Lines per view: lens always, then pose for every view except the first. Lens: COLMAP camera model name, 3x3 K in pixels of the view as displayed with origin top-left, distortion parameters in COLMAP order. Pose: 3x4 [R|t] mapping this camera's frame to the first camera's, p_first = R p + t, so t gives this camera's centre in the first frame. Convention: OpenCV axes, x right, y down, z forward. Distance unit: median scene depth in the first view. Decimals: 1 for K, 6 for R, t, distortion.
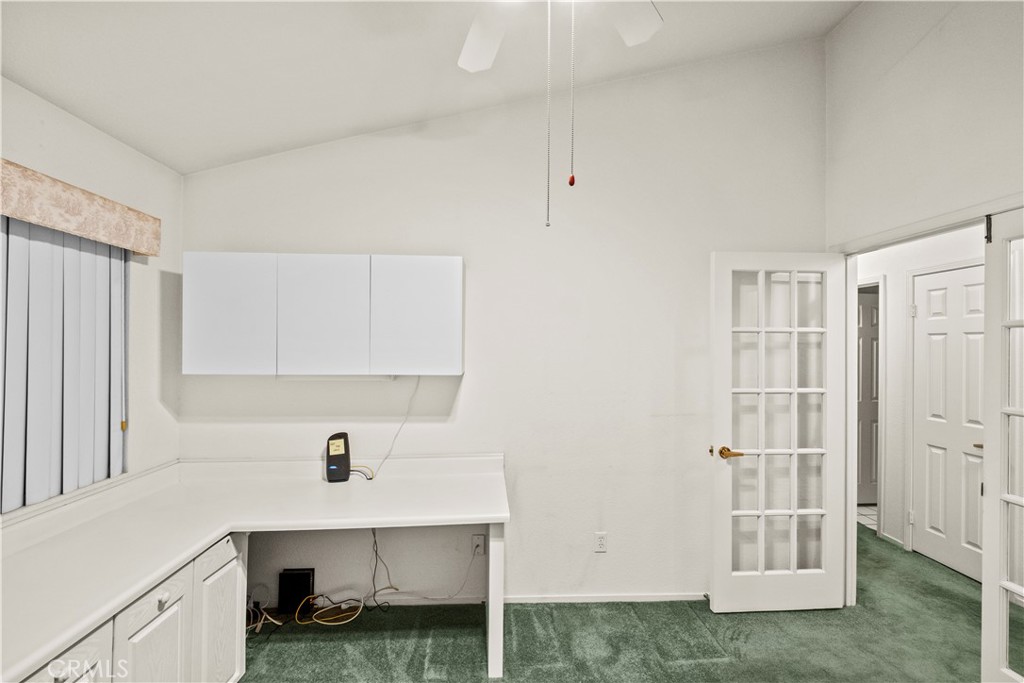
lens RADIAL K [[455.3, 0, 510.2], [0, 455.3, 348.7], [0, 0, 1]] dist [0.004403, -0.004438]
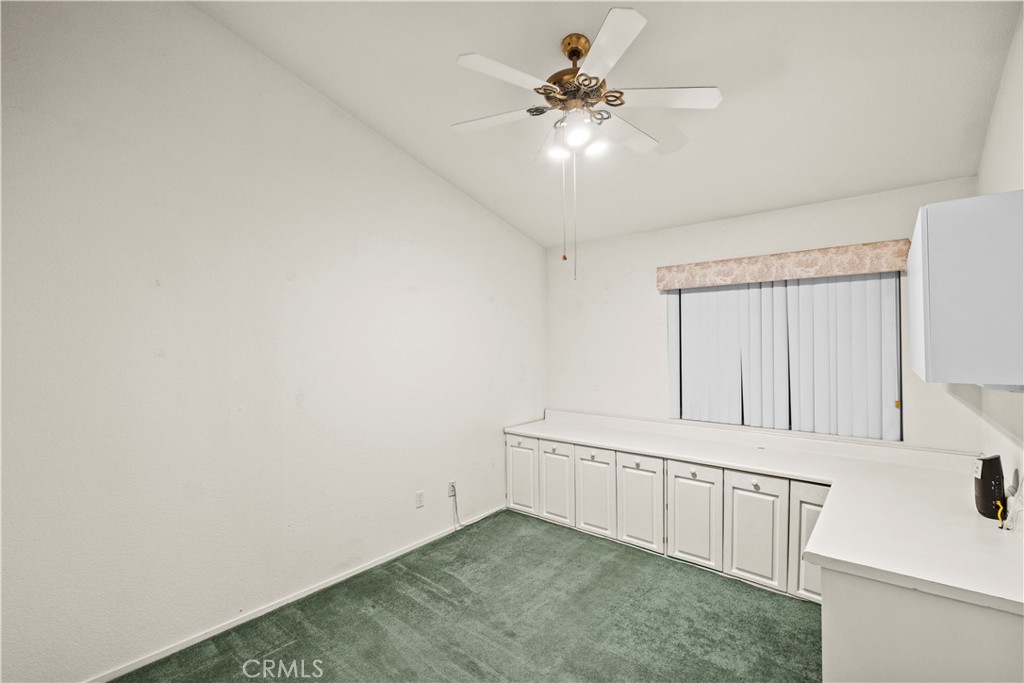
lens RADIAL K [[455.3, 0, 510.2], [0, 455.3, 348.7], [0, 0, 1]] dist [0.004403, -0.004438]
pose [[-0.715732, 0.002258, -0.698371, 1.043071], [-0.007190, 0.999918, 0.010601, 0.005292], [0.698338, 0.012609, -0.715657, 1.415570]]
